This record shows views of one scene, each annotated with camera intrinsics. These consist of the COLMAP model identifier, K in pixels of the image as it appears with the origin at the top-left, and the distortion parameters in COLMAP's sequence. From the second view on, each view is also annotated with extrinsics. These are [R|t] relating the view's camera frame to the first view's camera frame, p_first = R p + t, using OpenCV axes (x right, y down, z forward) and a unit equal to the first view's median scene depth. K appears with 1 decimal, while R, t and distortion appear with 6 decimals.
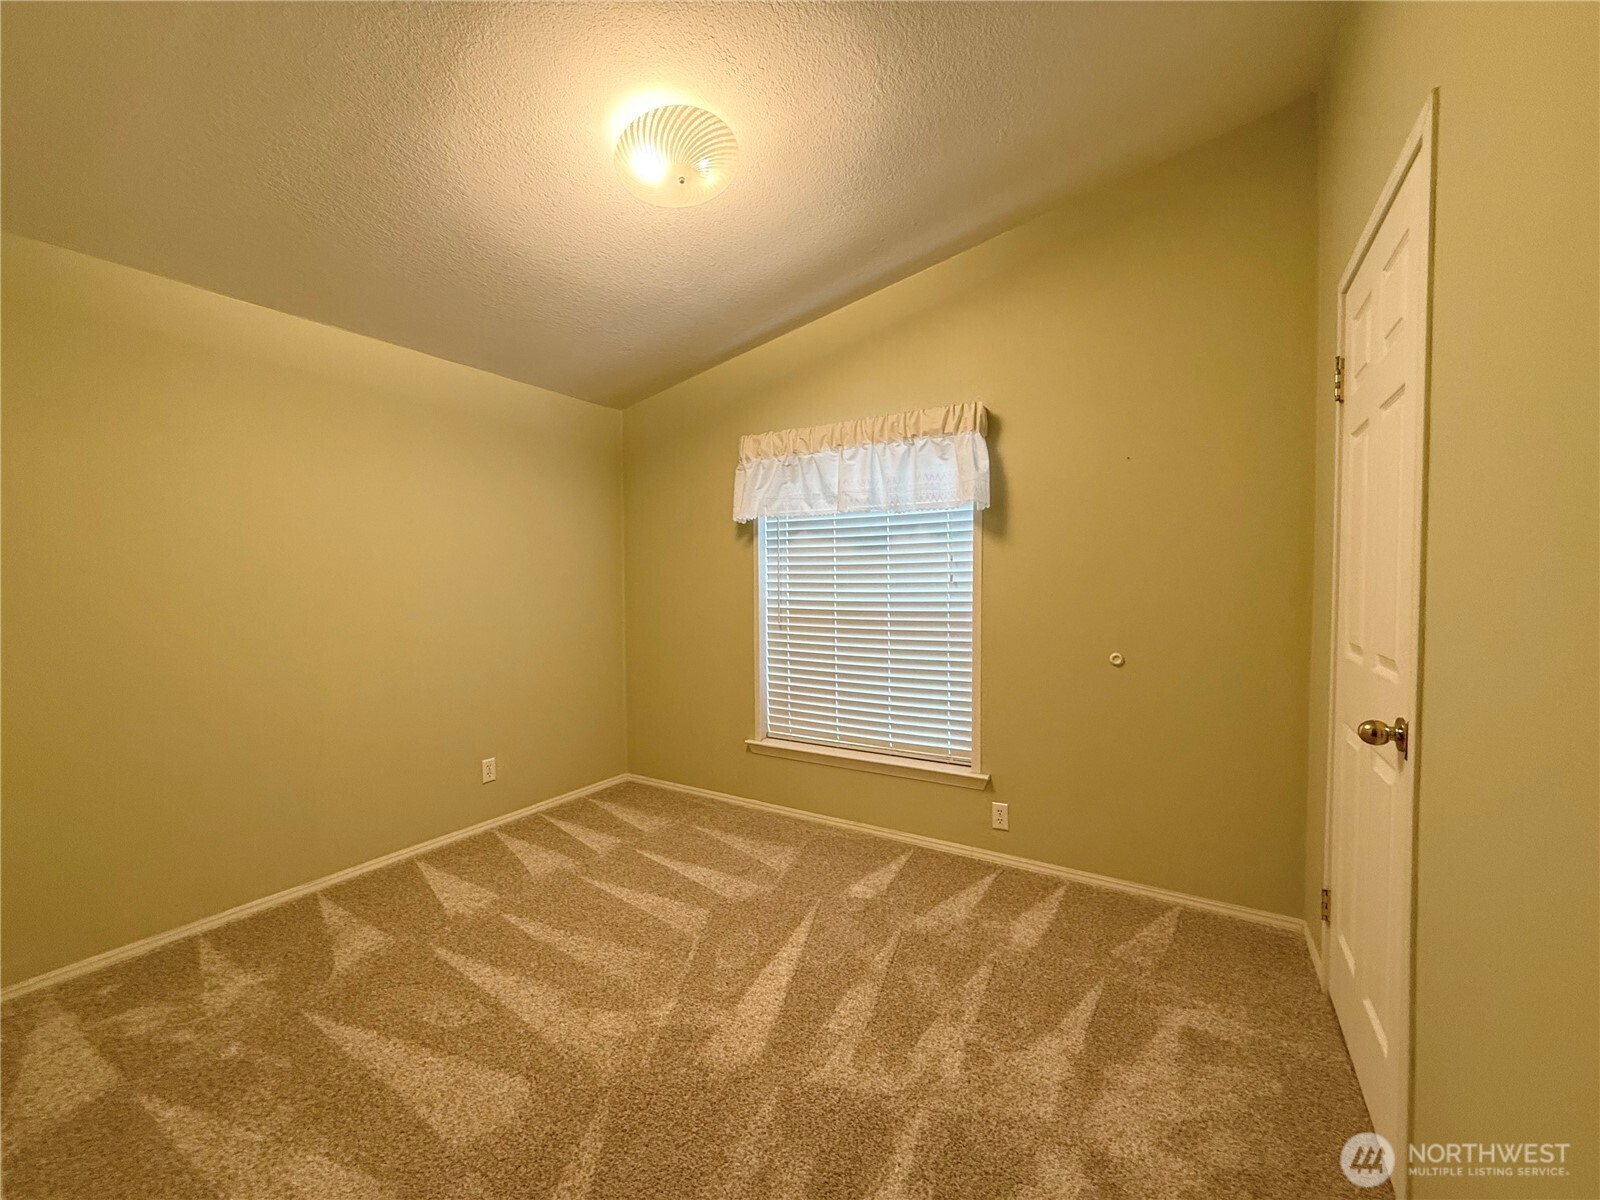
lens RADIAL K [[635.0, 0, 796.5], [0, 635.0, 601.9], [0, 0, 1]] dist [0.000777, -0.000876]
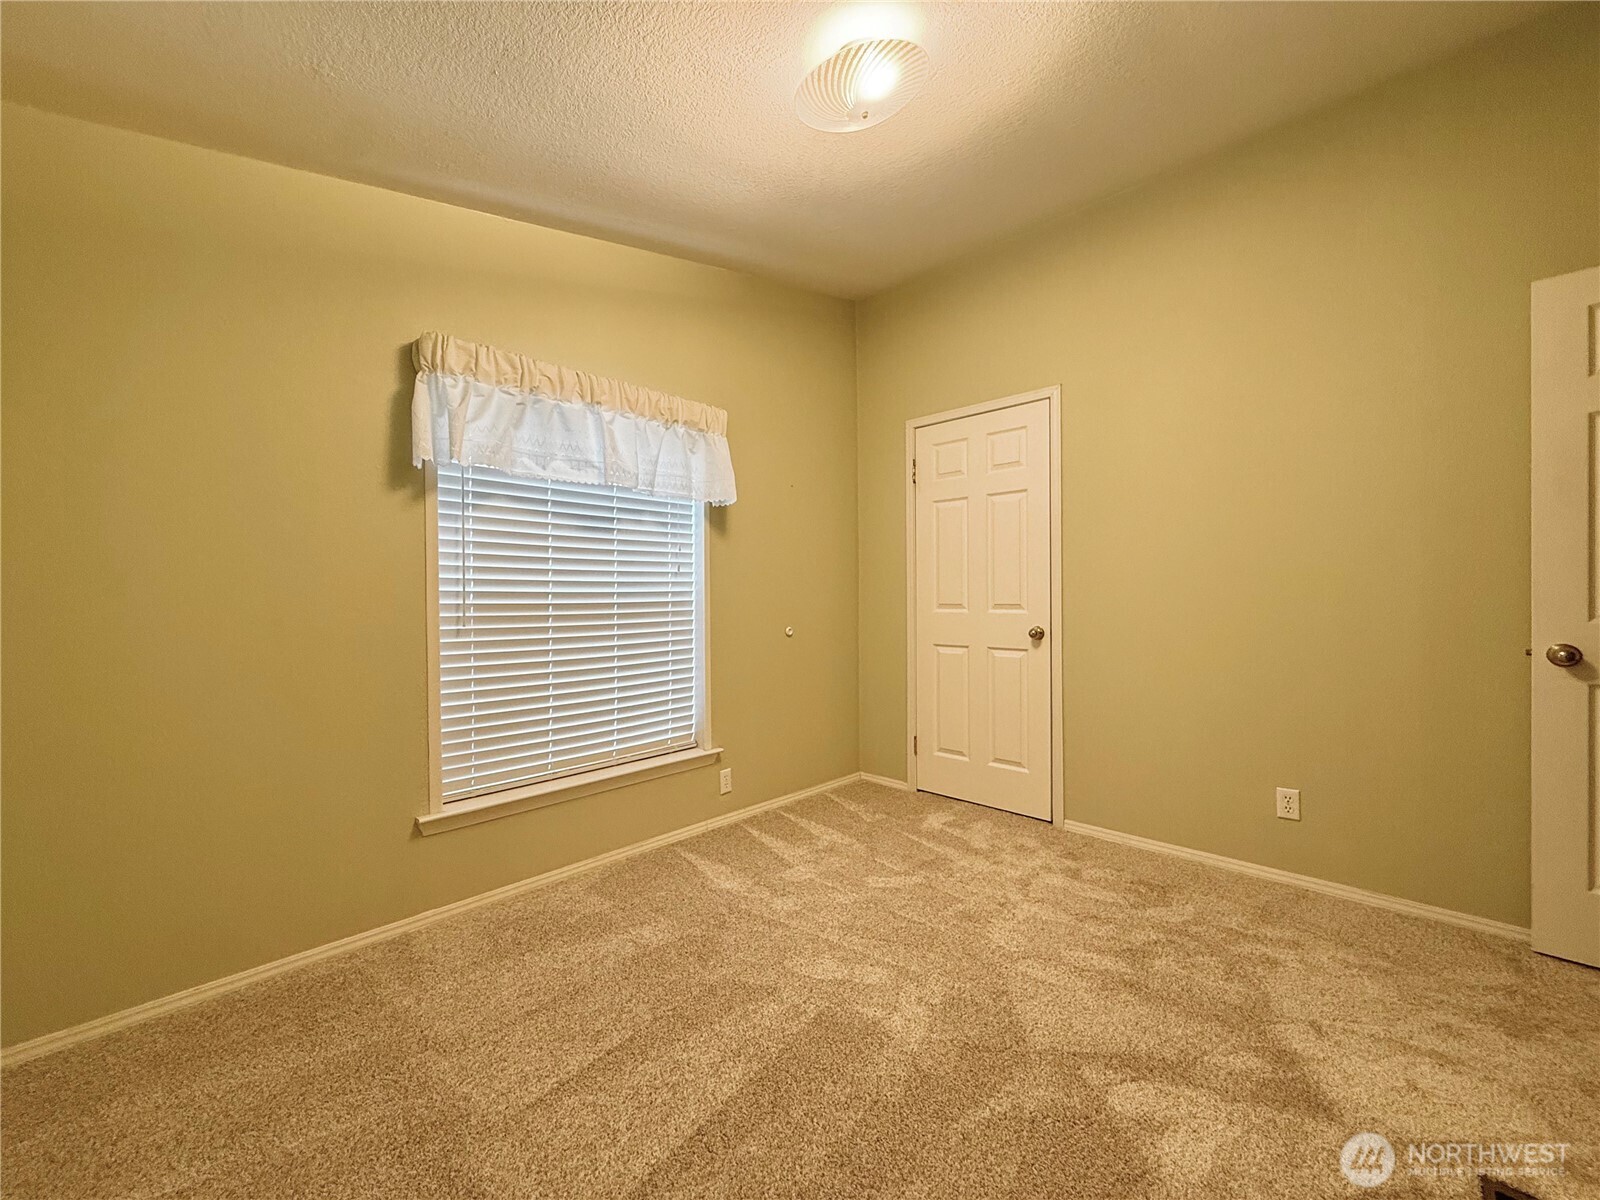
lens RADIAL K [[635.0, 0, 796.5], [0, 635.0, 601.9], [0, 0, 1]] dist [0.000777, -0.000876]
pose [[0.218101, -0.001594, 0.975925, -0.695673], [0.040466, 0.999153, -0.007412, 0.031432], [-0.975087, 0.041109, 0.217981, 0.578561]]
